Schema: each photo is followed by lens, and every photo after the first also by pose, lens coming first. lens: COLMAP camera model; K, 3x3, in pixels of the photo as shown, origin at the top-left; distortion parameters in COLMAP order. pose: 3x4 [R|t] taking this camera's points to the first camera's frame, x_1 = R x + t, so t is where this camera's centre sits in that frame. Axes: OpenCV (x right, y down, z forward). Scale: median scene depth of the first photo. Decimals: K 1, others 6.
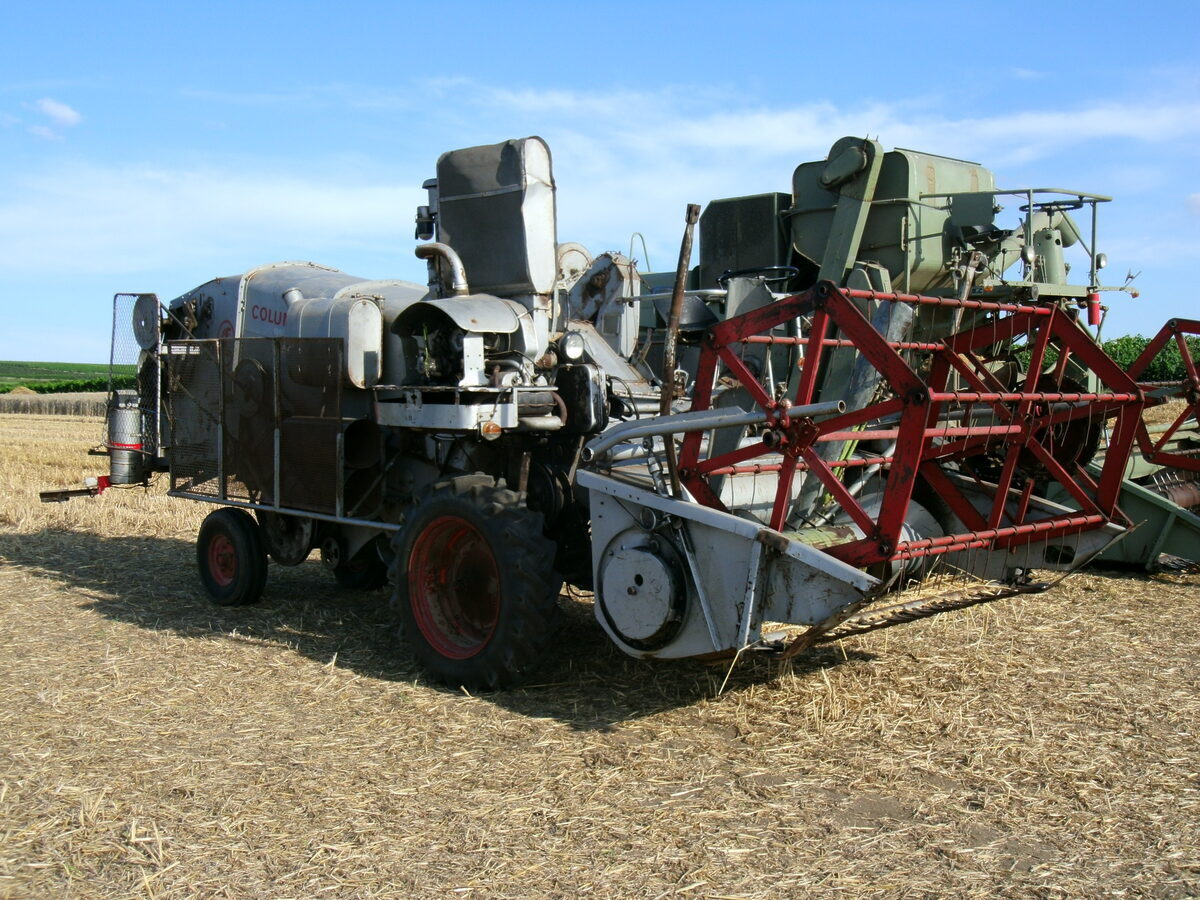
lens RADIAL K [[1349.0, 0, 603.7], [0, 1349.0, 453.7], [0, 0, 1]] dist [0.007055, 0.000000]
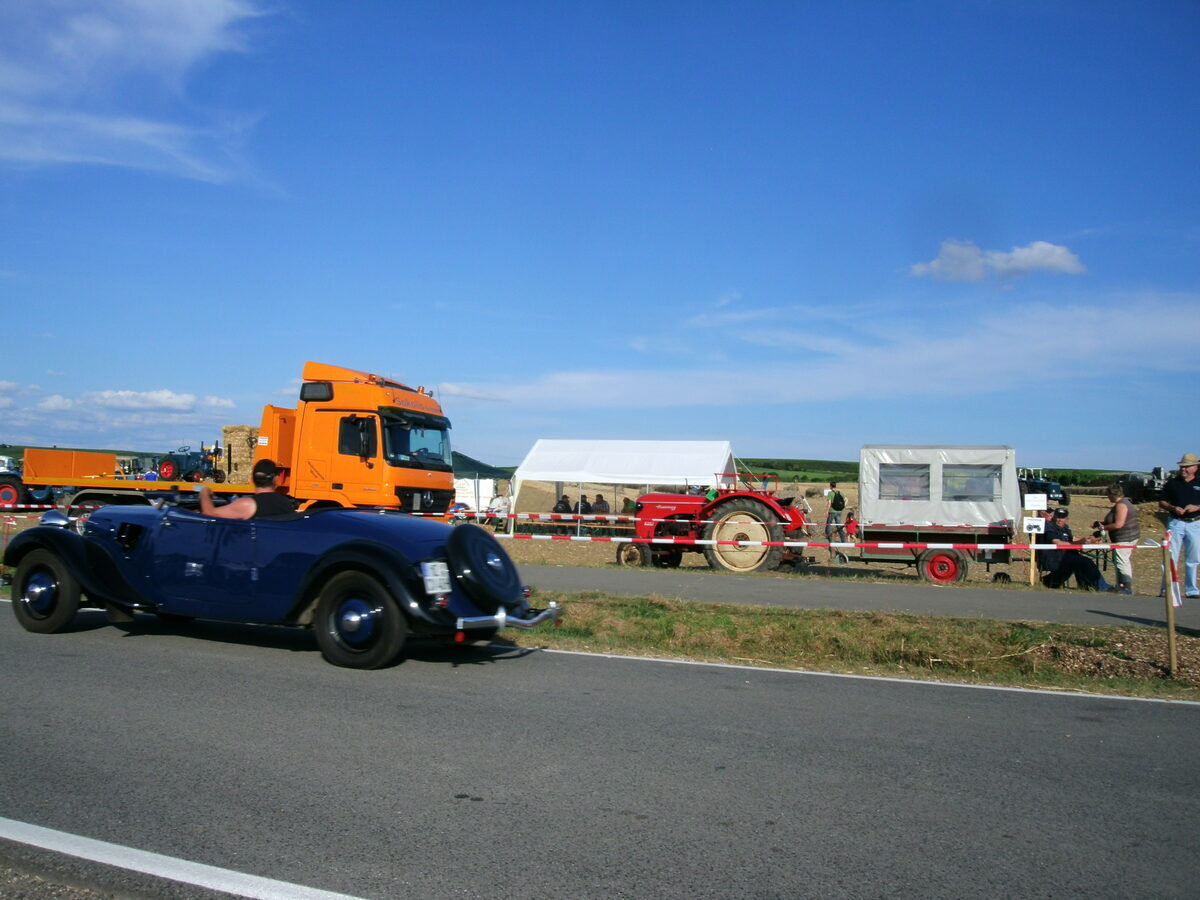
lens RADIAL K [[1021.6, 0, 599.6], [0, 1021.6, 450.6], [0, 0, 1]] dist [-0.041623, -0.042179]
pose [[0.819713, 0.018855, -0.572463, 0.545133], [-0.062943, 0.996370, -0.057311, 0.259527], [0.569305, 0.083011, 0.817925, -5.242344]]
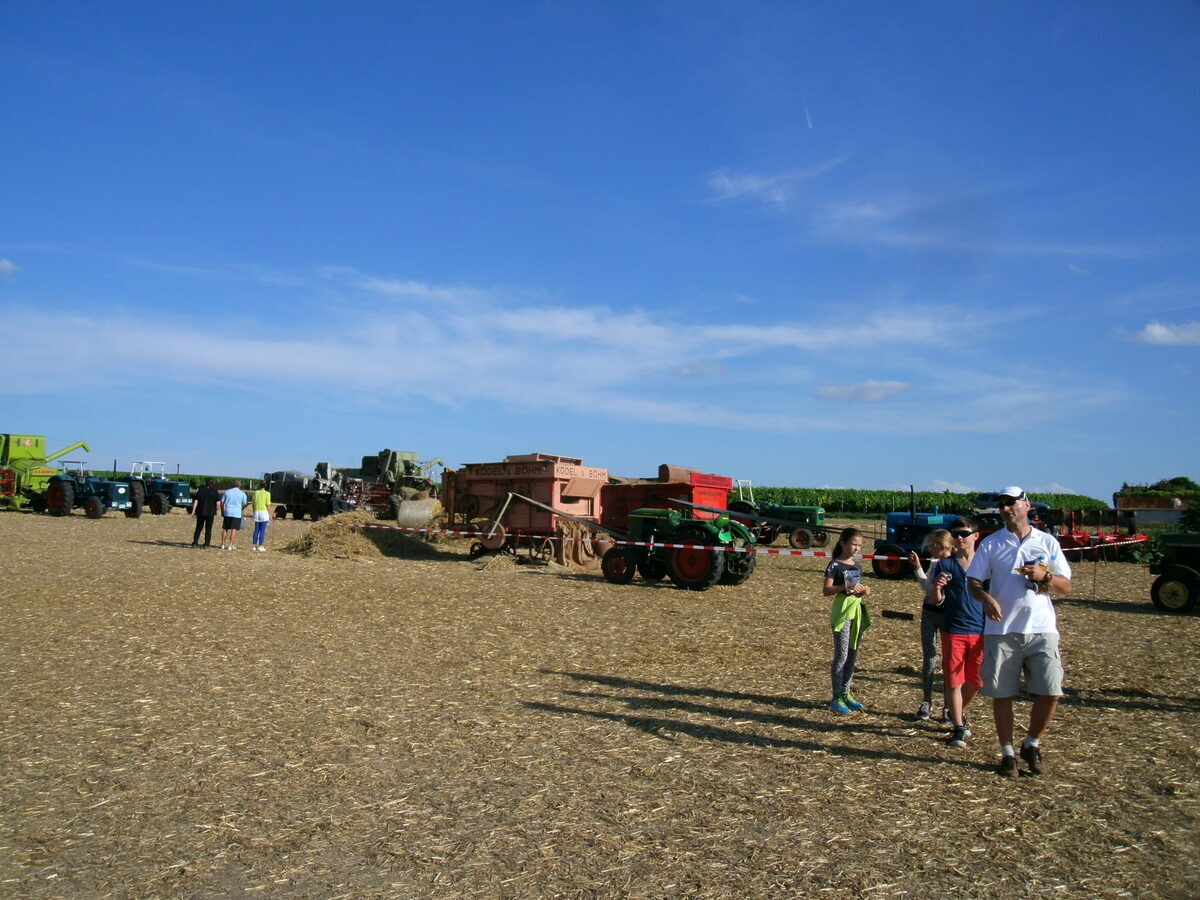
lens RADIAL K [[1021.6, 0, 605.7], [0, 1021.6, 448.1], [0, 0, 1]] dist [-0.041623, -0.042179]
pose [[0.976055, 0.051598, 0.211315, 0.174751], [-0.029208, 0.993750, -0.107737, 0.200481], [-0.215553, 0.098985, 0.971462, -3.398706]]
